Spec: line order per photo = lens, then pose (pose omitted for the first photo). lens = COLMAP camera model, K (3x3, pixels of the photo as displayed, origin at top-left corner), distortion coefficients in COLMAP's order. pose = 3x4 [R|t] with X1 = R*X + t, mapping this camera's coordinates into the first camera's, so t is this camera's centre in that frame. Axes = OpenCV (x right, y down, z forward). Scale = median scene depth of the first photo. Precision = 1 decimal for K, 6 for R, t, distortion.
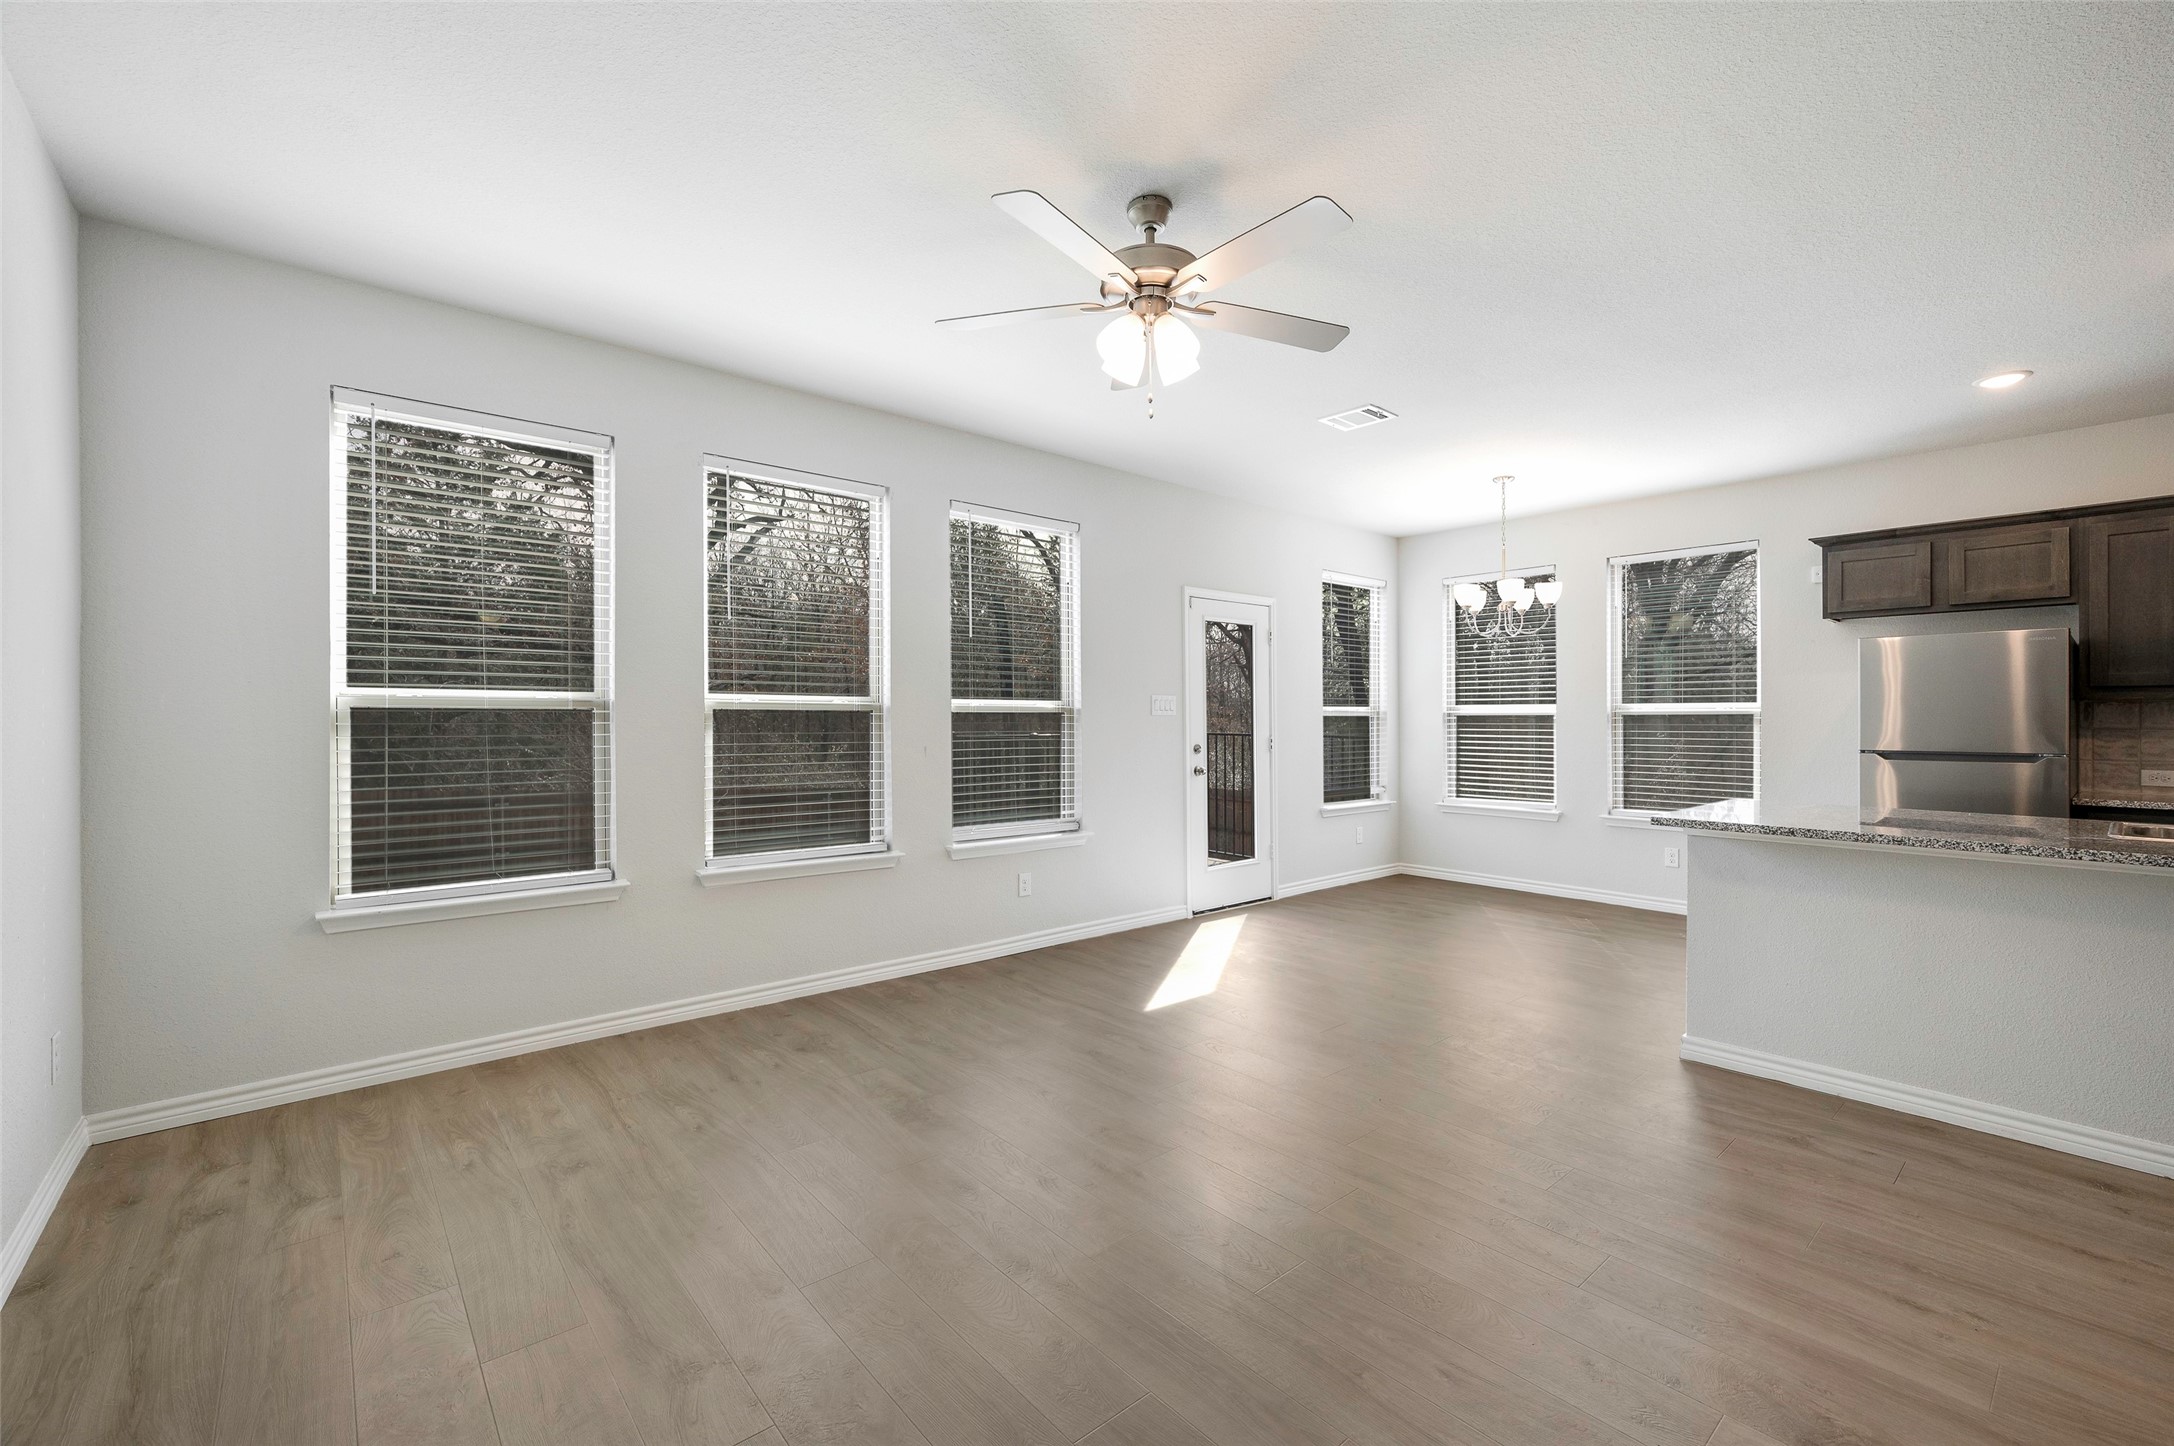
lens RADIAL K [[918.0, 0, 1067.5], [0, 918.0, 721.8], [0, 0, 1]] dist [-0.000084, -0.000092]
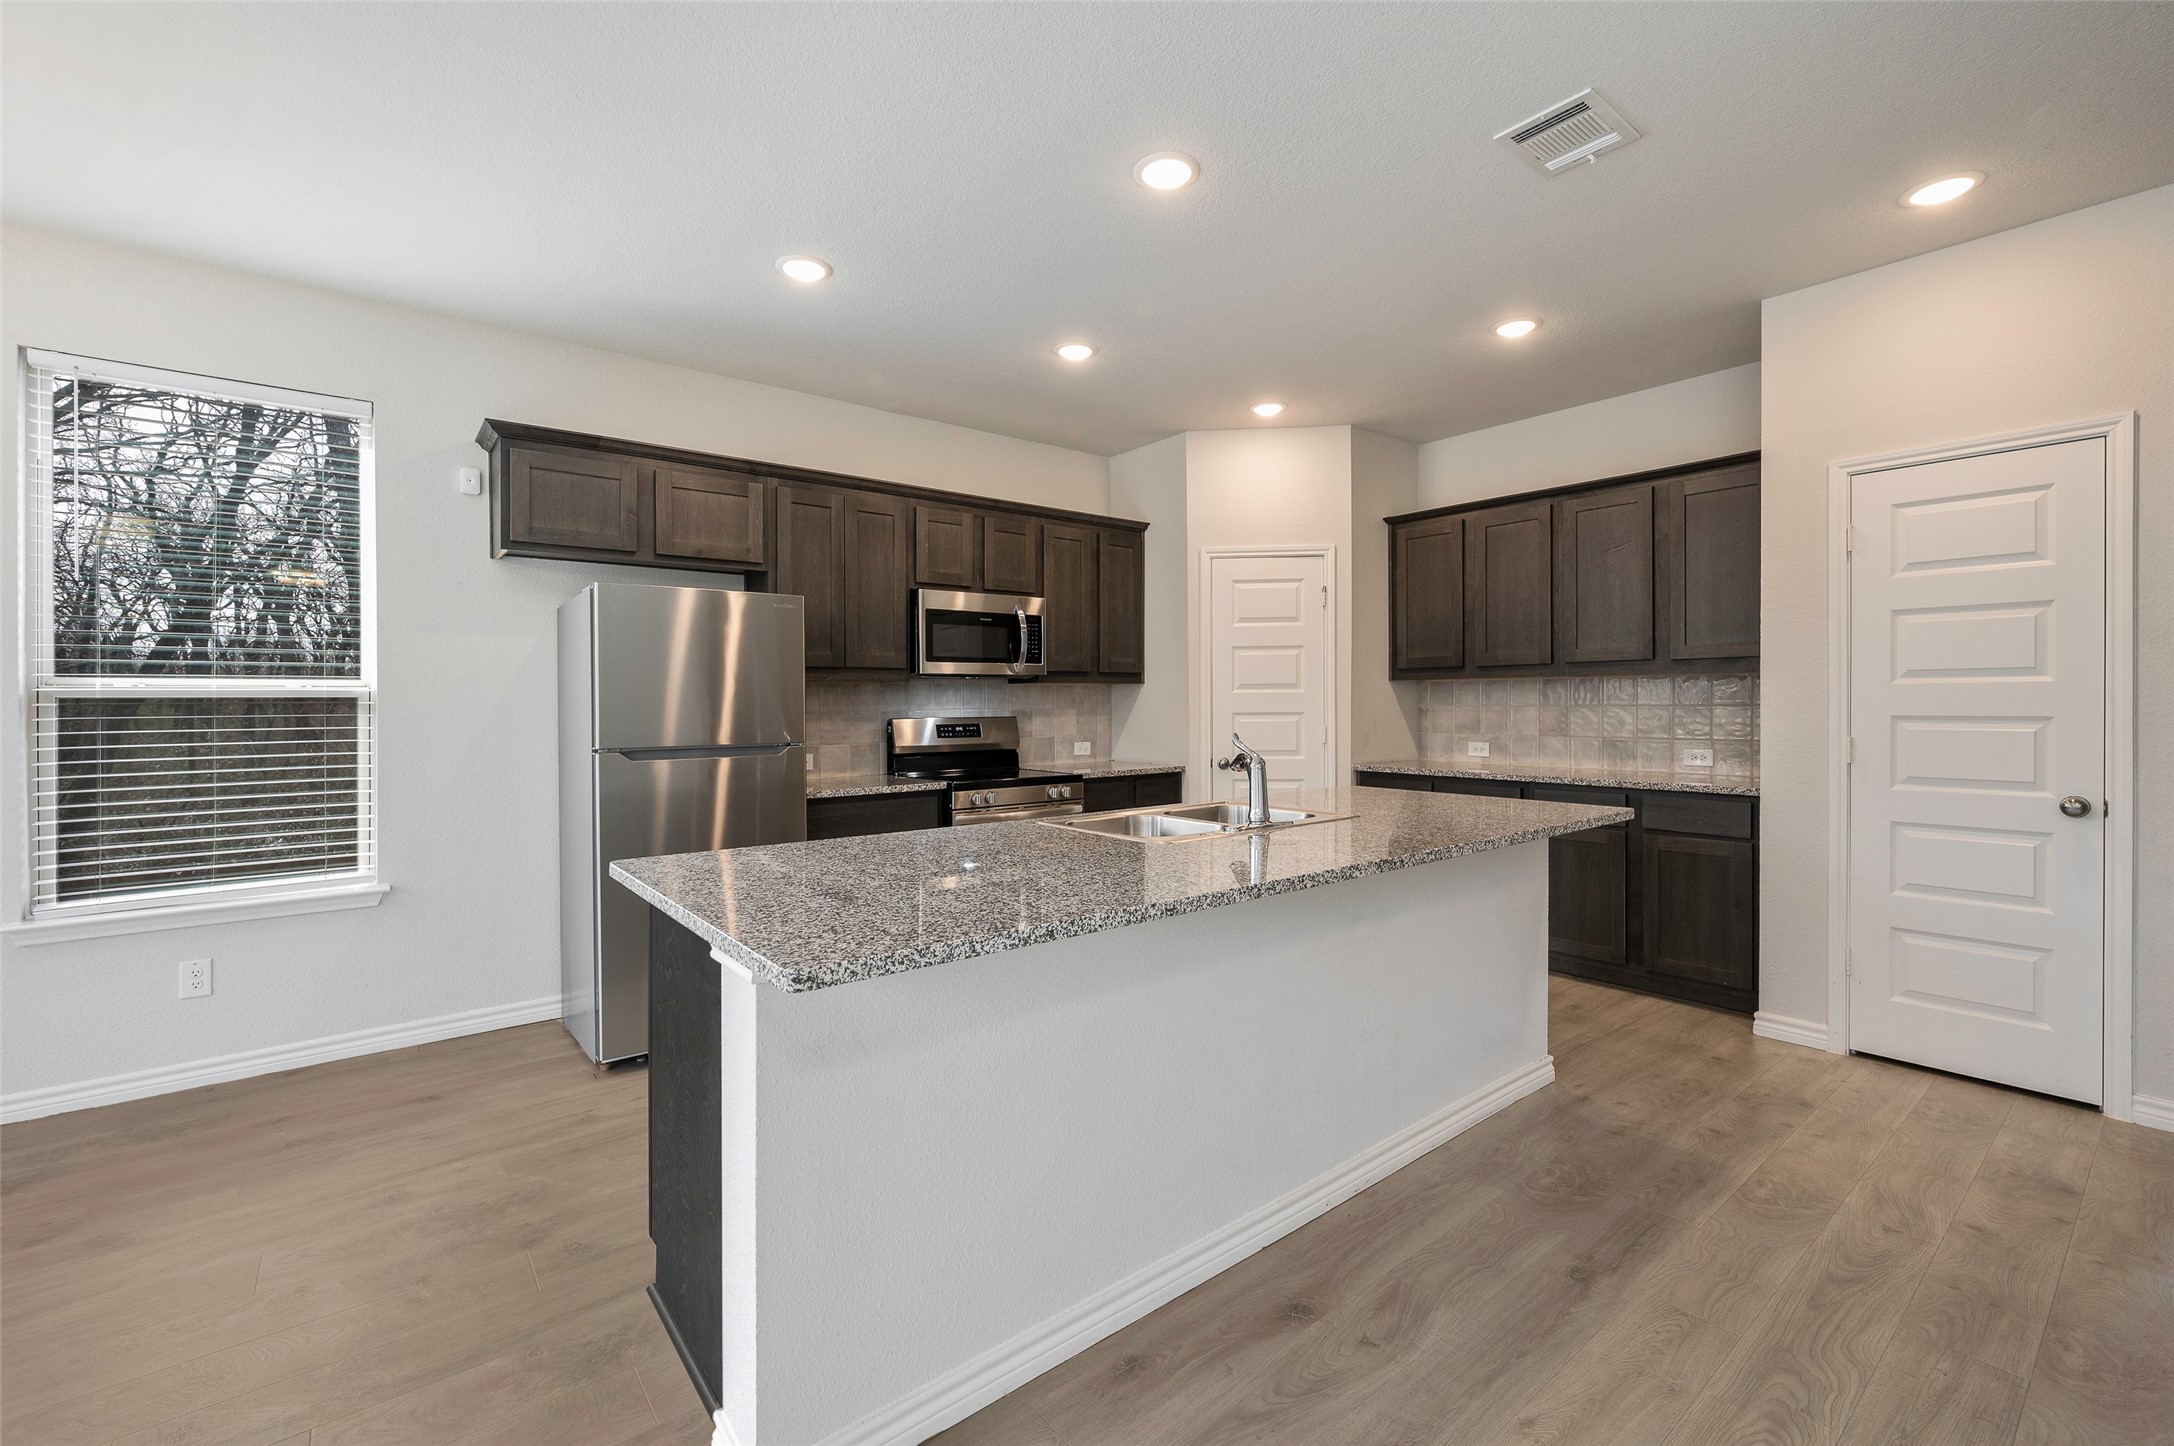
lens RADIAL K [[921.8, 0, 1134.7], [0, 921.8, 707.7], [0, 0, 1]] dist [0.002438, 0.000126]
pose [[0.011393, -0.007273, 0.999909, 0.177288], [0.009066, 0.999933, 0.007170, -0.001380], [-0.999894, 0.008984, 0.011458, 0.544260]]
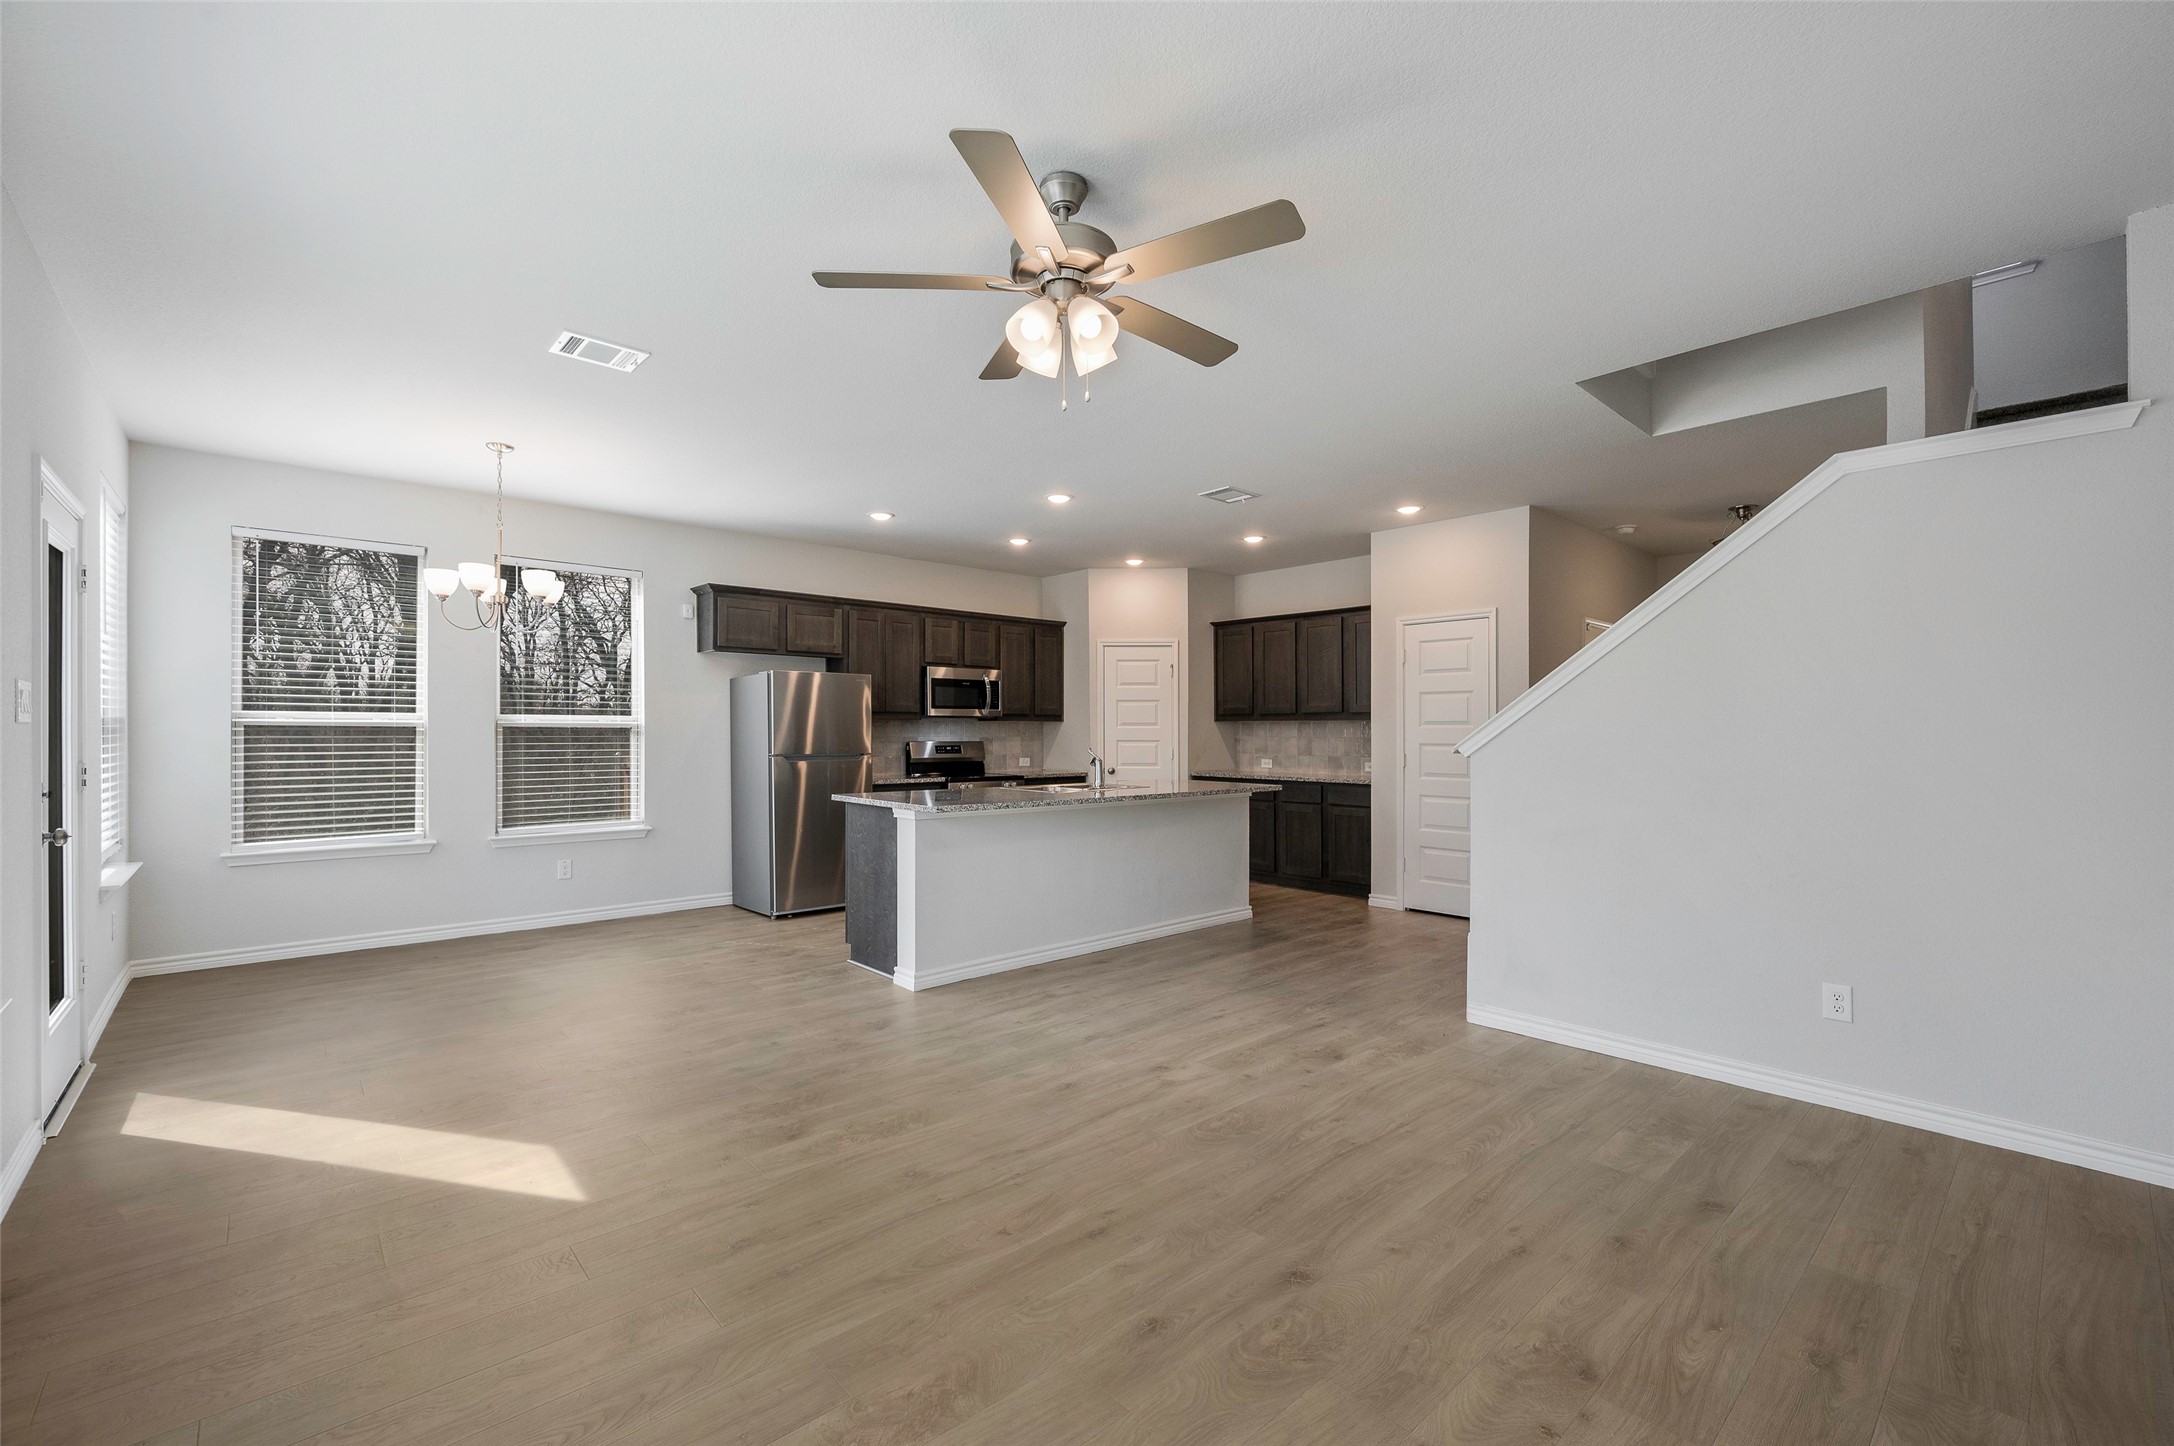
lens RADIAL K [[882.1, 0, 1163.1], [0, 882.1, 741.9], [0, 0, 1]] dist [-0.001941, -0.000160]
pose [[-0.072755, -0.011283, 0.997286, -0.394735], [0.000403, 0.999936, 0.011343, -0.002174], [-0.997350, 0.001227, -0.072745, 0.480812]]
